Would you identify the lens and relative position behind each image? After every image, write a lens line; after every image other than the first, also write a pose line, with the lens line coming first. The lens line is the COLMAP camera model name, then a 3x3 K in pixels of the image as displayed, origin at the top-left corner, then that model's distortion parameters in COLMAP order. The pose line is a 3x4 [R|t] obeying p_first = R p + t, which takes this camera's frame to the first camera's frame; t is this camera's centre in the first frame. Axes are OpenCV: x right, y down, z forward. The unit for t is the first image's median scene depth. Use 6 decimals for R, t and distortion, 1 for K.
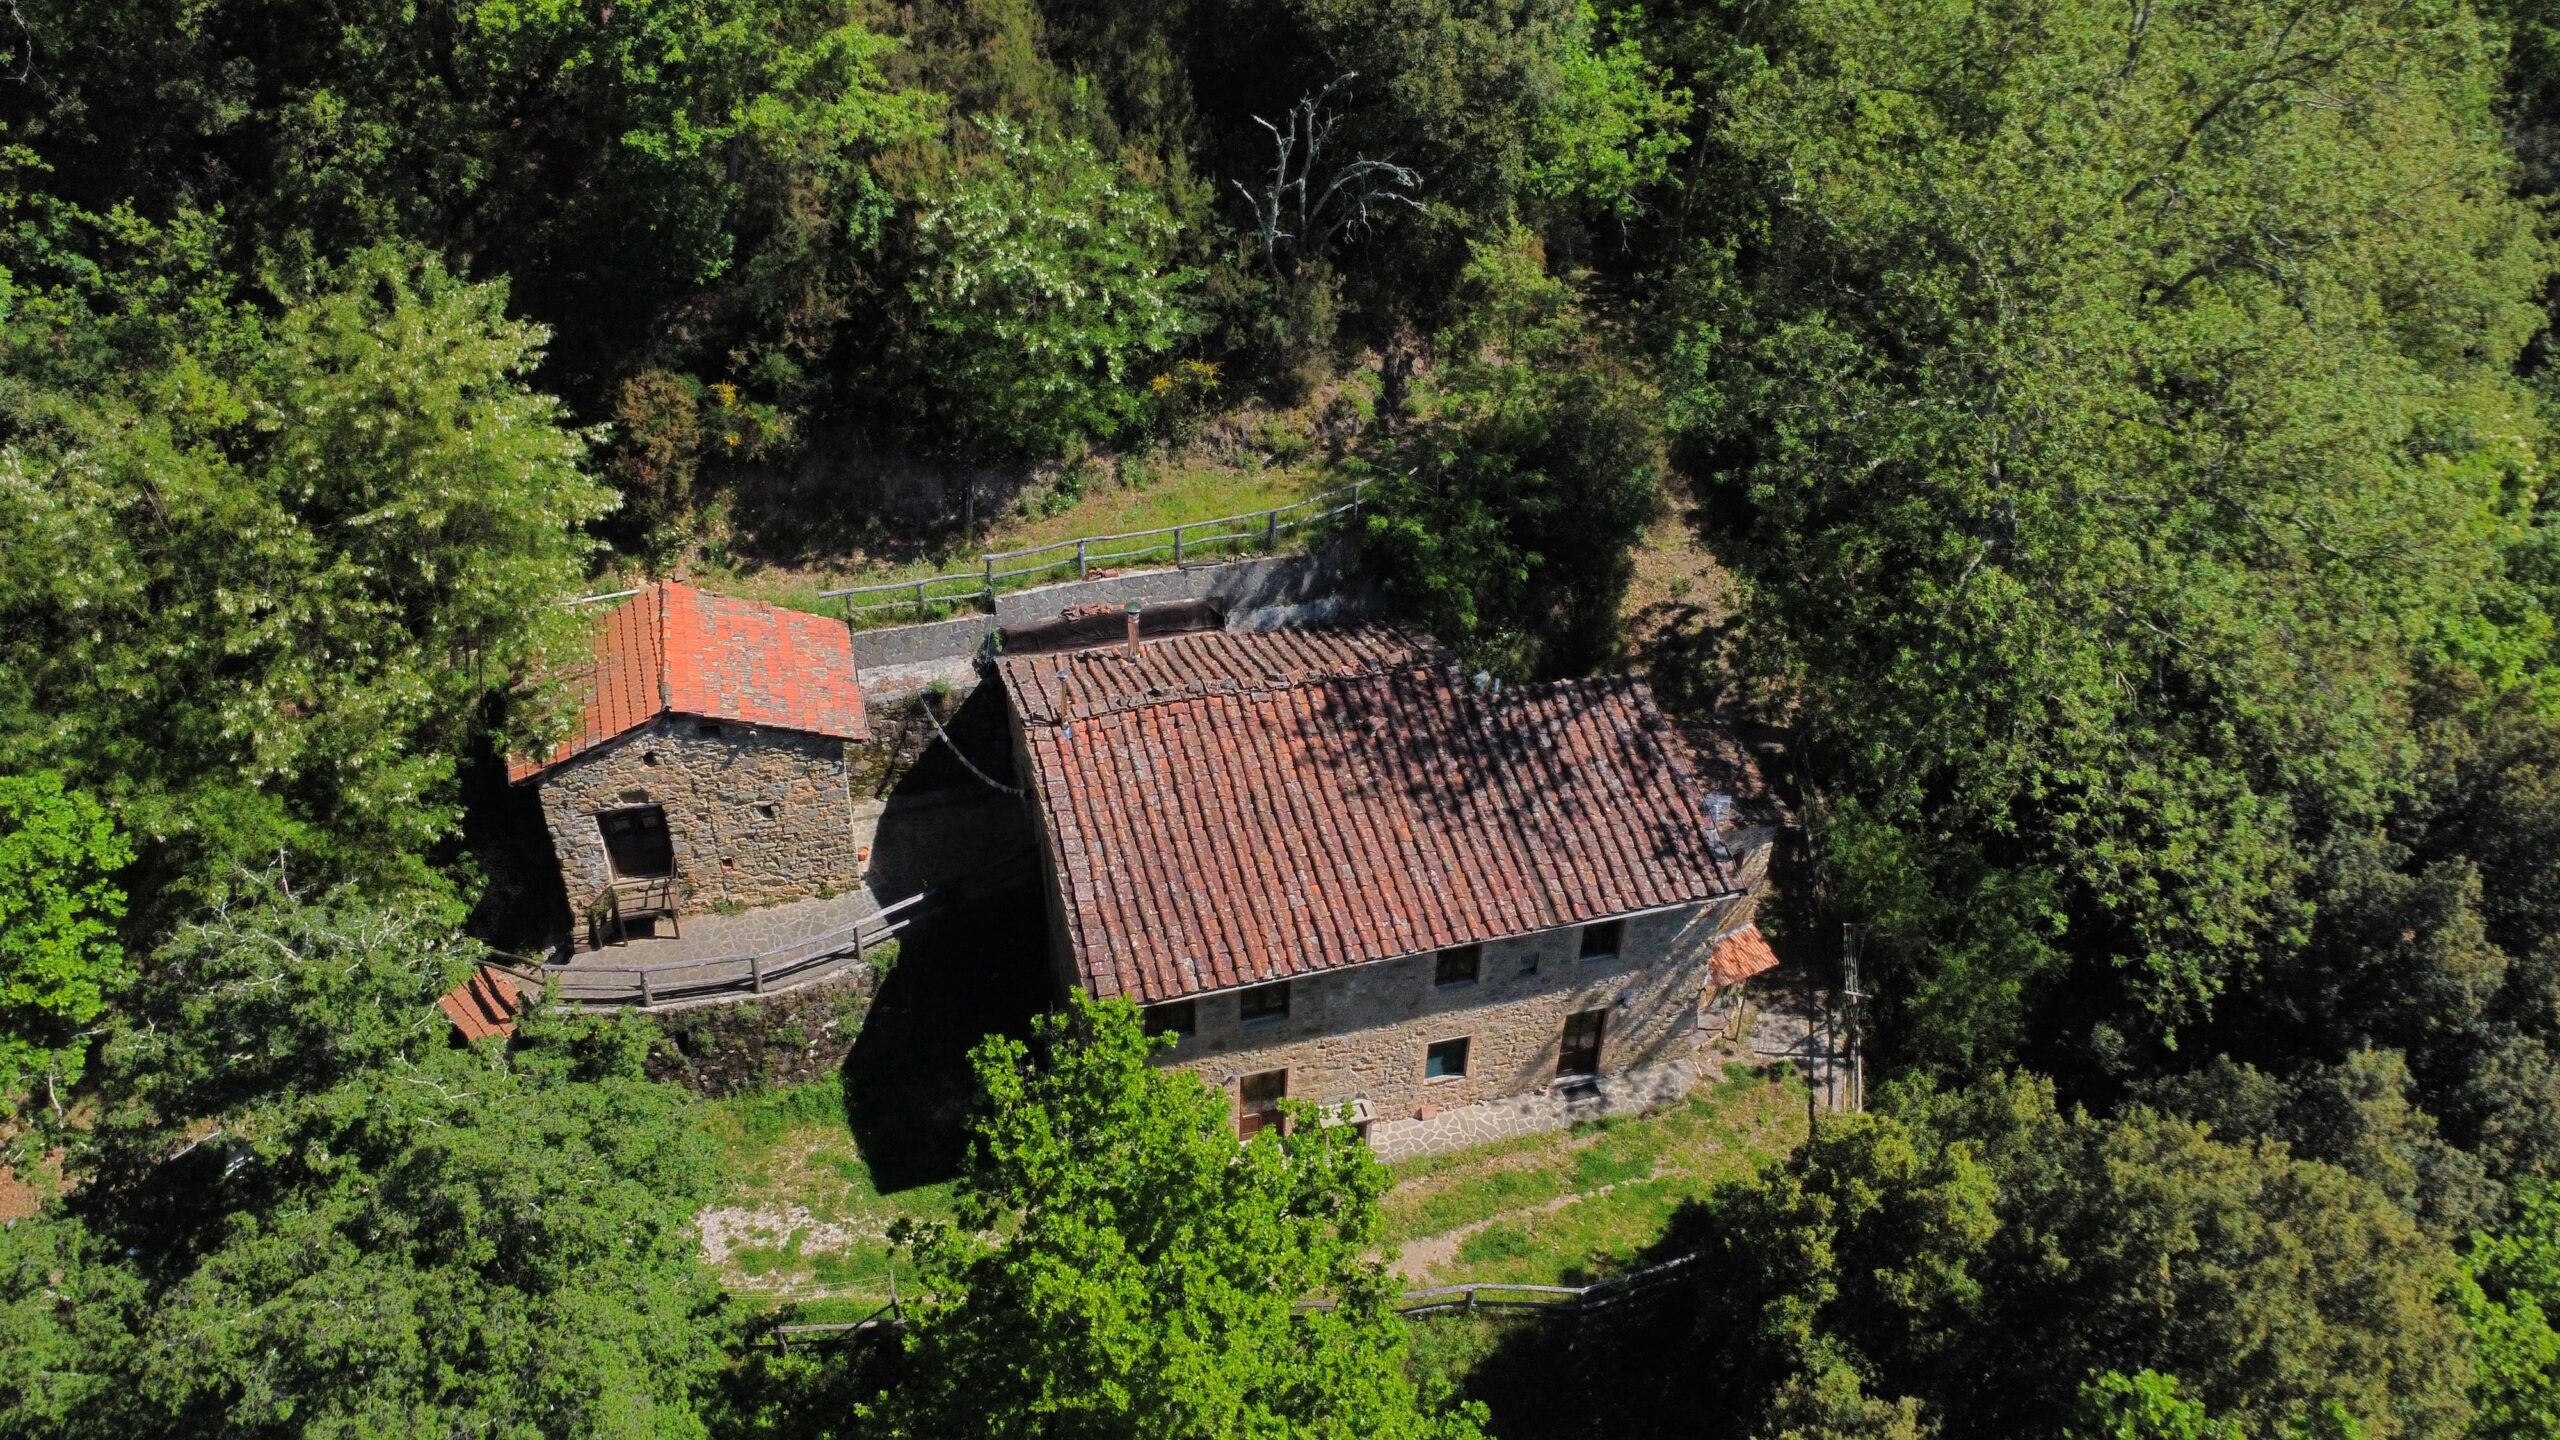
lens RADIAL K [[1915.7, 0, 1280.0], [0, 1915.7, 720.0], [0, 0, 1]] dist [0.007299, -0.001871]
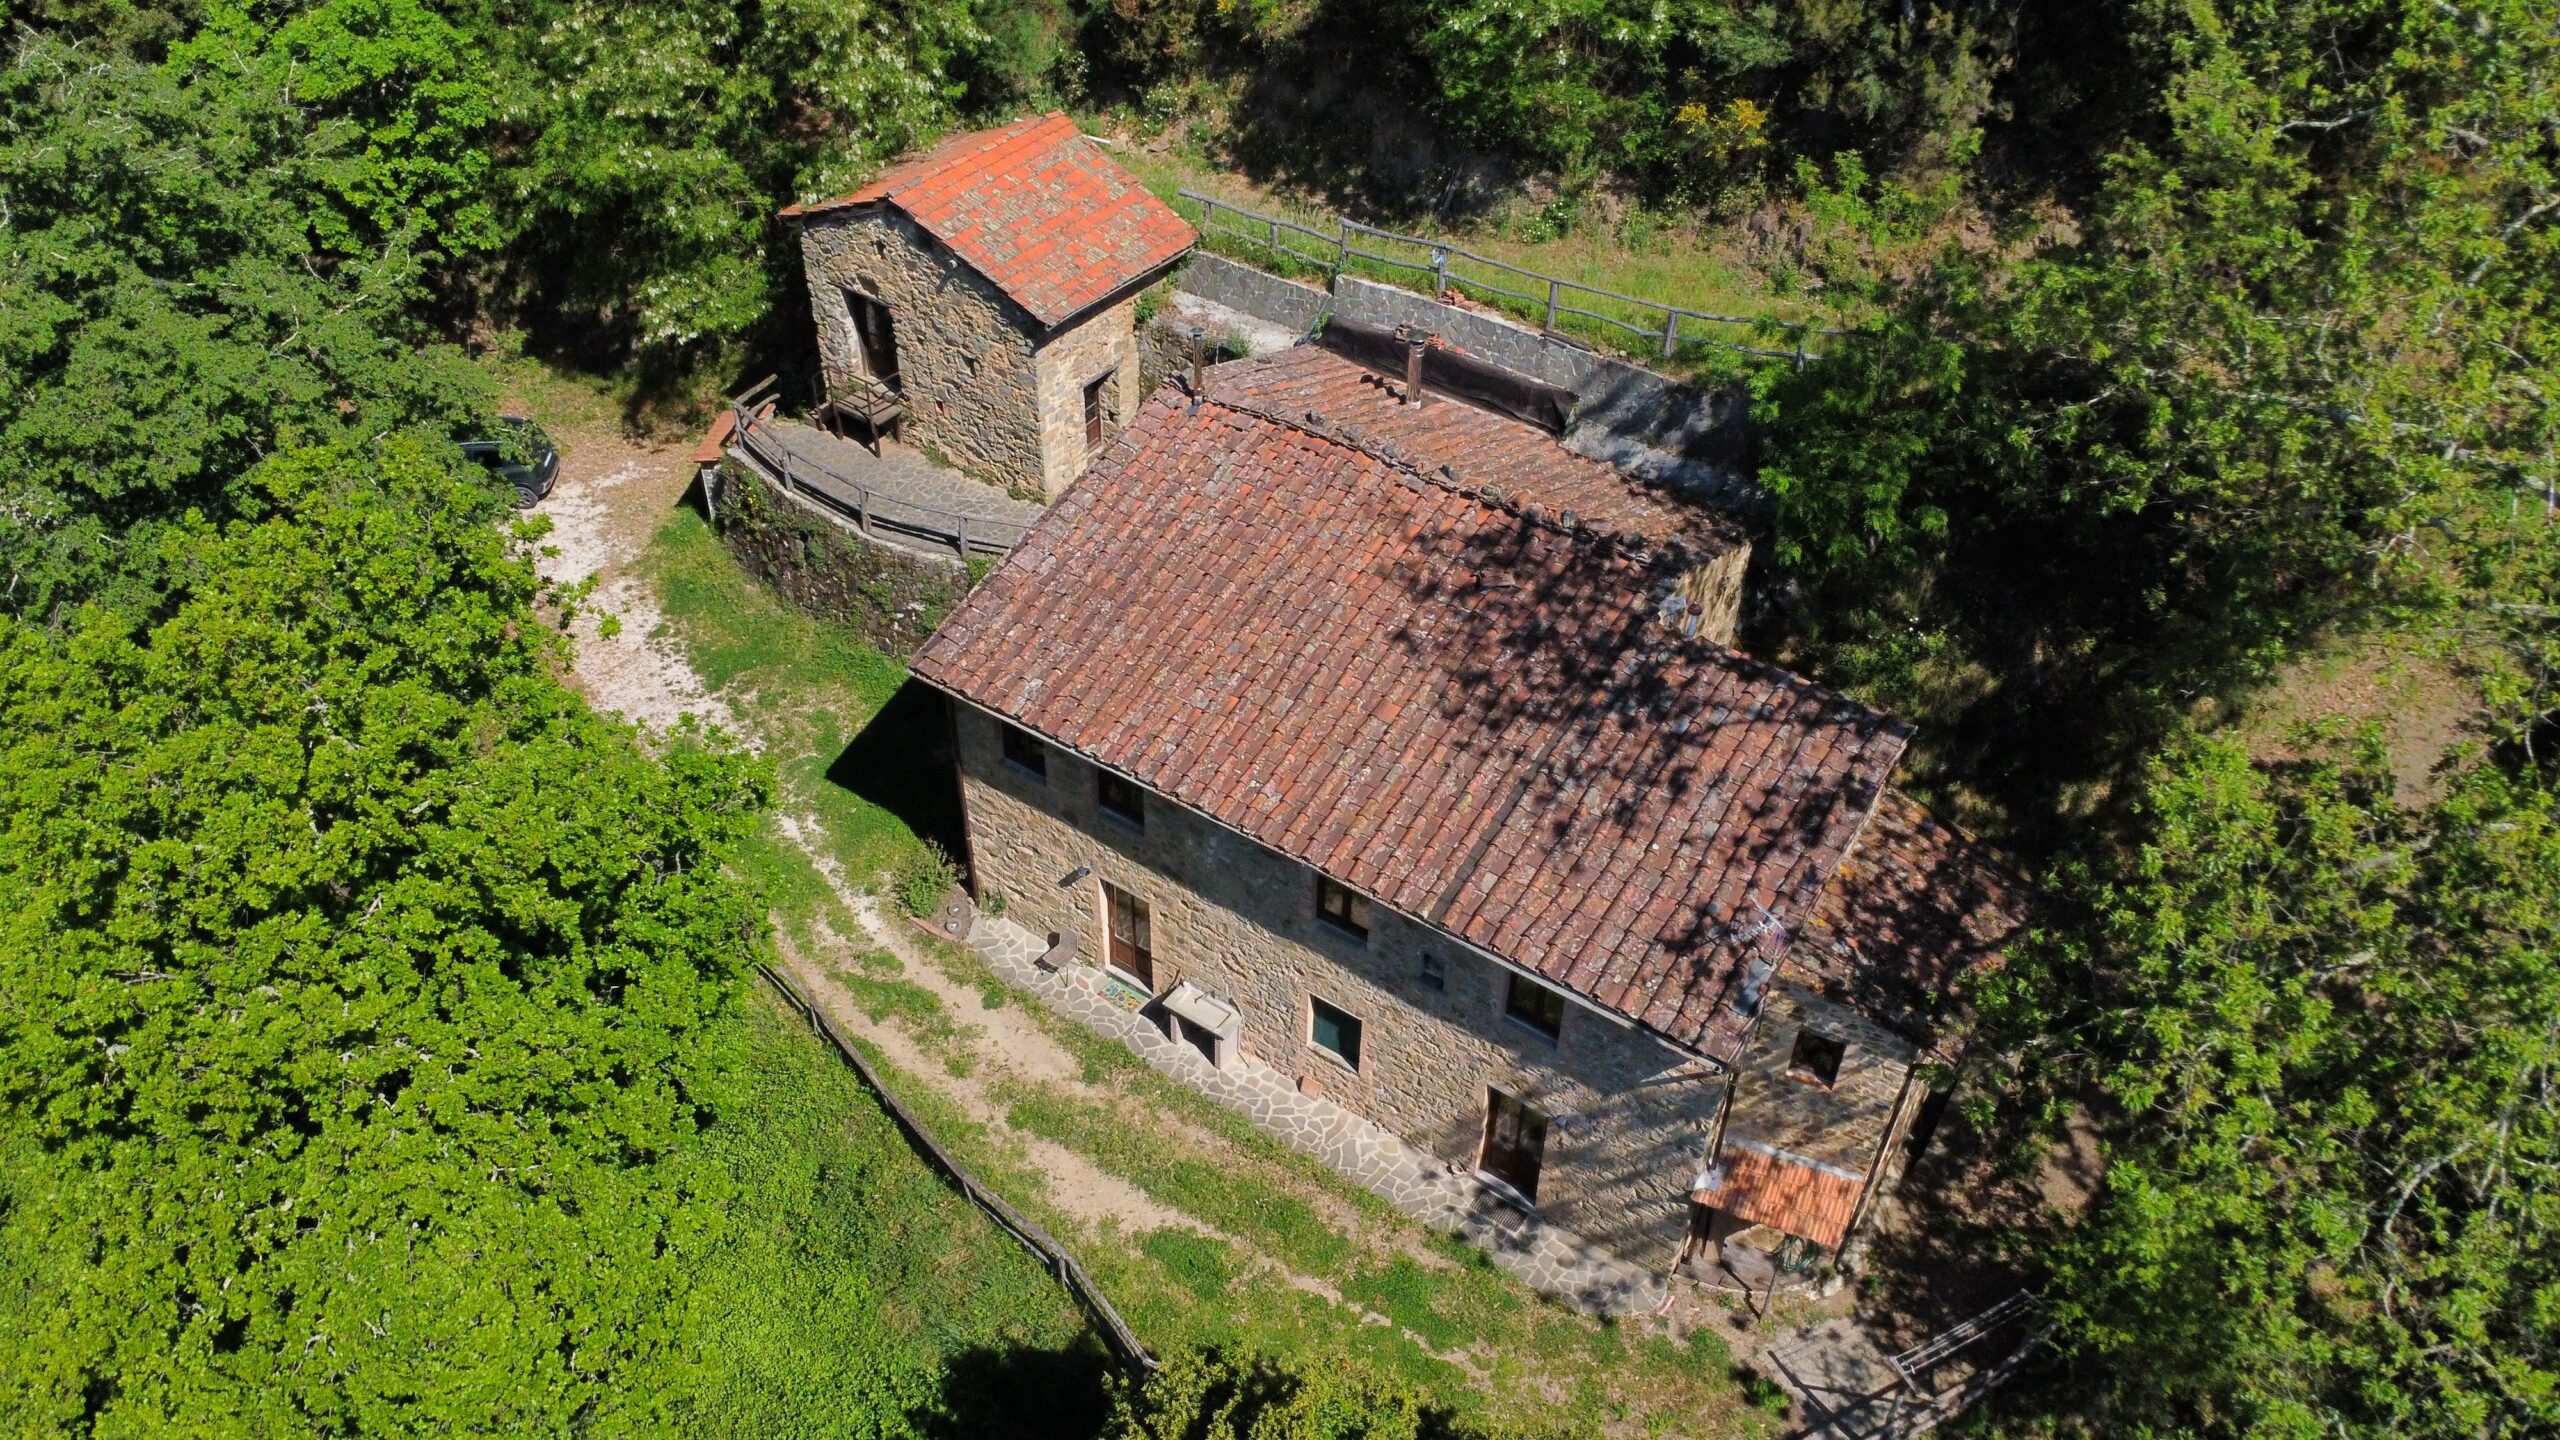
lens RADIAL K [[1915.7, 0, 1280.0], [0, 1915.7, 720.0], [0, 0, 1]] dist [0.007299, -0.001871]
pose [[0.634786, 0.484500, -0.601919, 0.442579], [-0.462705, 0.862231, 0.206062, -0.060693], [0.618830, 0.147705, 0.771513, 0.411068]]
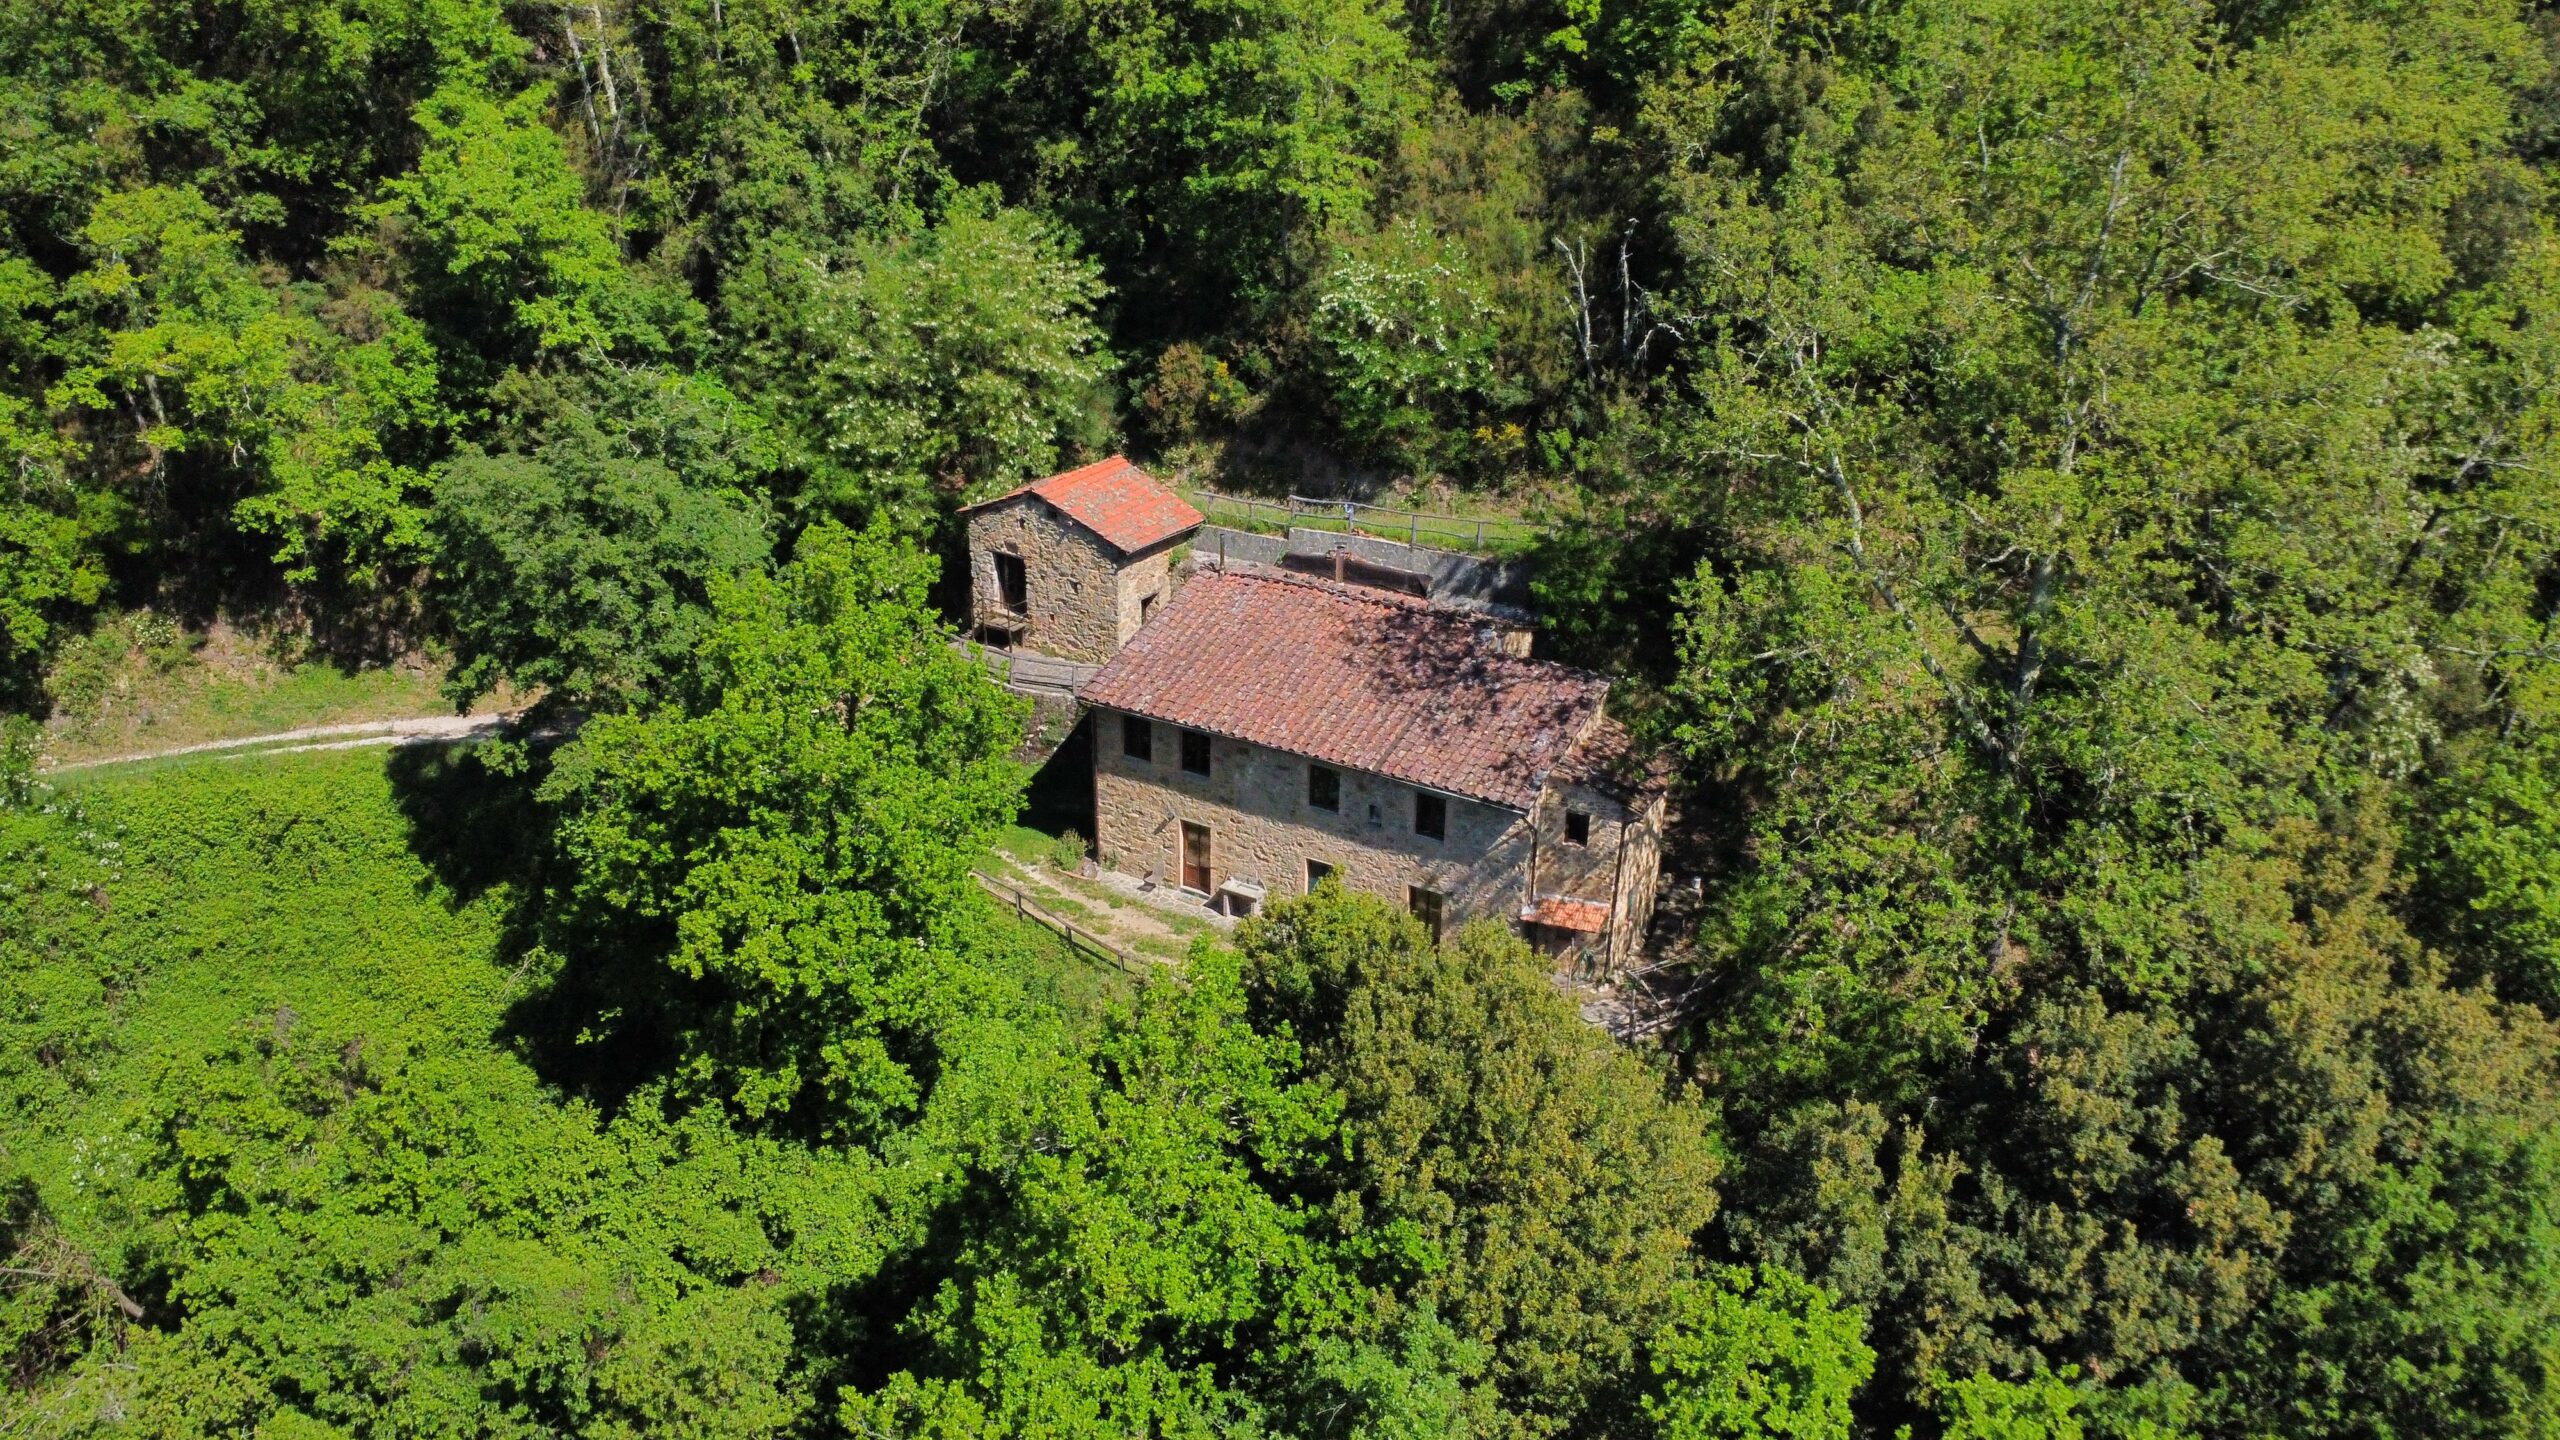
lens RADIAL K [[1915.7, 0, 1280.0], [0, 1915.7, 720.0], [0, 0, 1]] dist [0.007299, -0.001871]
pose [[0.692009, 0.272072, -0.668656, 0.881163], [-0.433595, 0.897215, -0.083667, 0.196703], [0.577165, 0.347825, 0.738850, 0.002361]]
